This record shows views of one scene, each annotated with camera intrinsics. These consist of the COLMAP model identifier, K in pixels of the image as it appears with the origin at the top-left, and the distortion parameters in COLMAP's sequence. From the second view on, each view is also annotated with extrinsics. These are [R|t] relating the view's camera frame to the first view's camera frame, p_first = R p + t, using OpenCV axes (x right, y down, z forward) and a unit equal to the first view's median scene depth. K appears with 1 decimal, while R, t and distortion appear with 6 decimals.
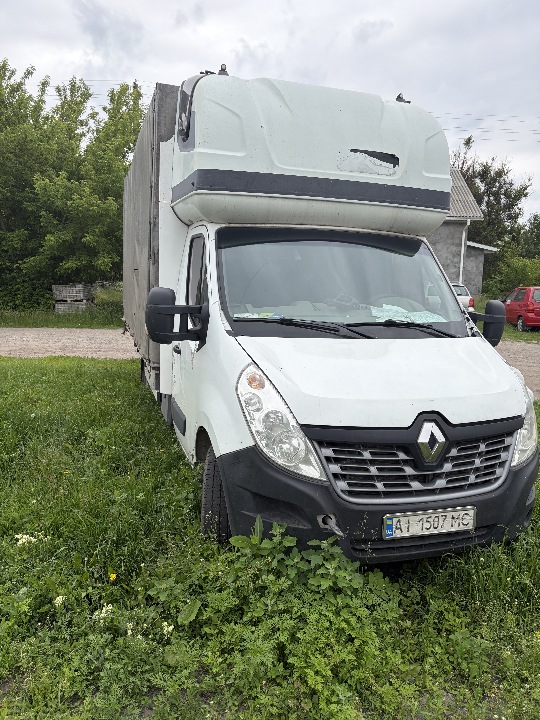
lens RADIAL K [[541.3, 0, 259.1], [0, 541.3, 358.6], [0, 0, 1]] dist [0.009049, 0.007090]
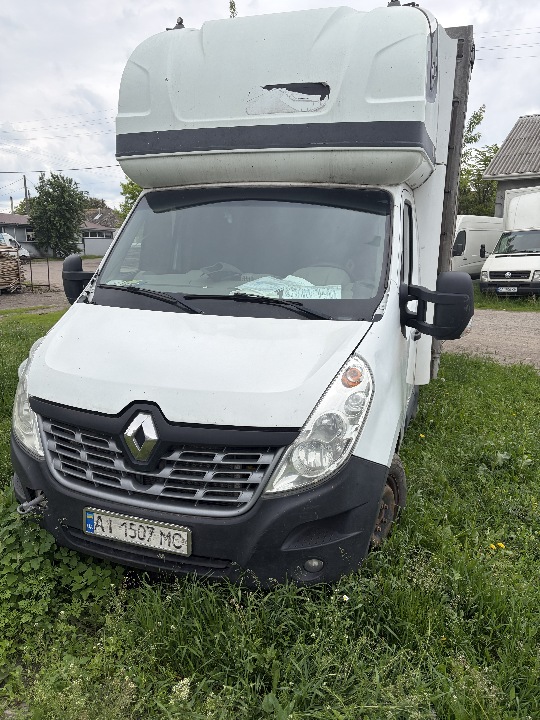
lens RADIAL K [[541.3, 0, 259.1], [0, 541.3, 358.6], [0, 0, 1]] dist [0.009049, 0.007090]
pose [[0.818470, 0.102060, -0.565412, 0.902388], [-0.075006, 0.994655, 0.070966, -0.038893], [0.569633, -0.015674, 0.821750, 0.408140]]
